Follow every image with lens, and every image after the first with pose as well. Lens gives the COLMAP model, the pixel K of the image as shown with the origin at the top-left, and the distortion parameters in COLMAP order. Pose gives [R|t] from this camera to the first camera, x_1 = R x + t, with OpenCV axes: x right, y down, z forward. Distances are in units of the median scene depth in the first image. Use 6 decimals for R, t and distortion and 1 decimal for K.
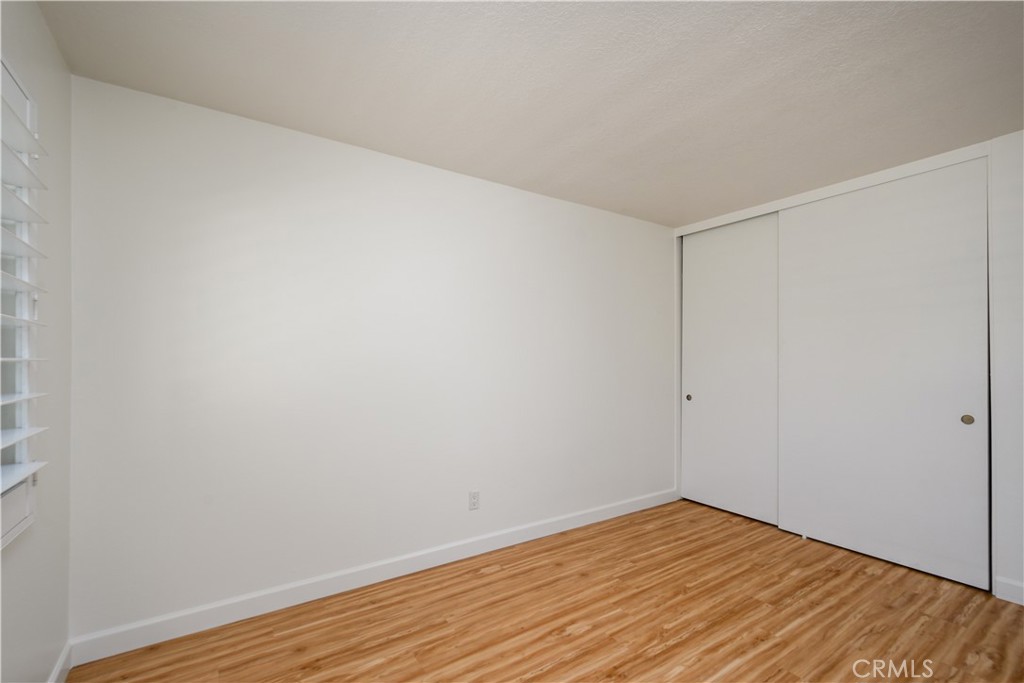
lens RADIAL K [[460.6, 0, 487.9], [0, 460.6, 362.7], [0, 0, 1]] dist [0.005896, -0.000928]
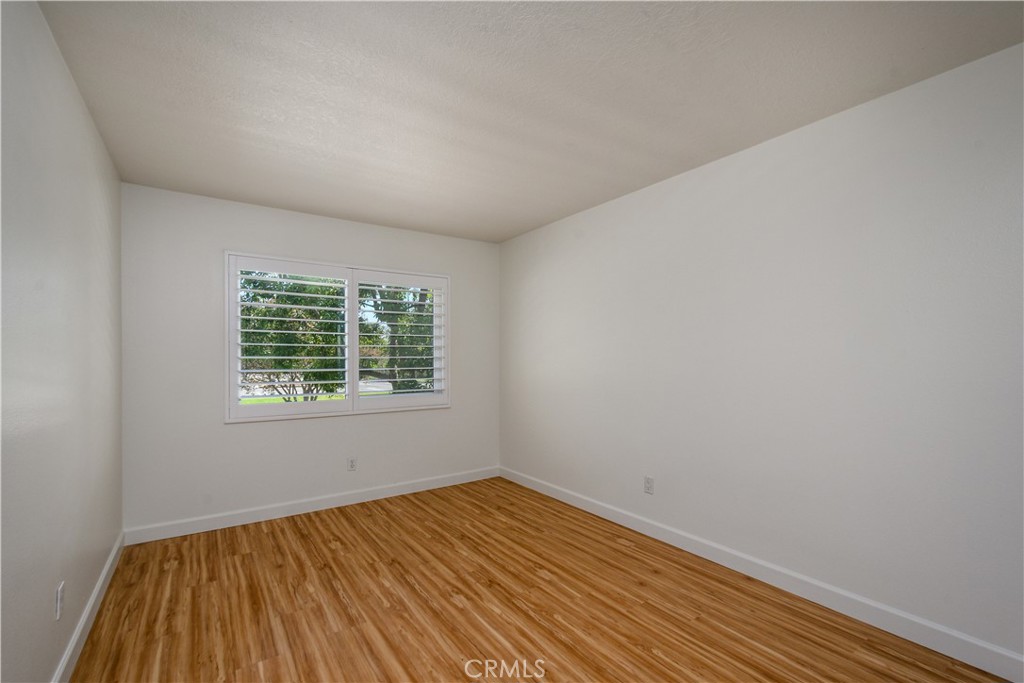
lens RADIAL K [[460.6, 0, 504.4], [0, 460.6, 360.6], [0, 0, 1]] dist [0.005896, -0.000928]
pose [[-0.004233, 0.009047, -0.999950, 1.264321], [0.002424, 0.999956, 0.009037, -0.006711], [0.999988, -0.002385, -0.004255, 0.797111]]
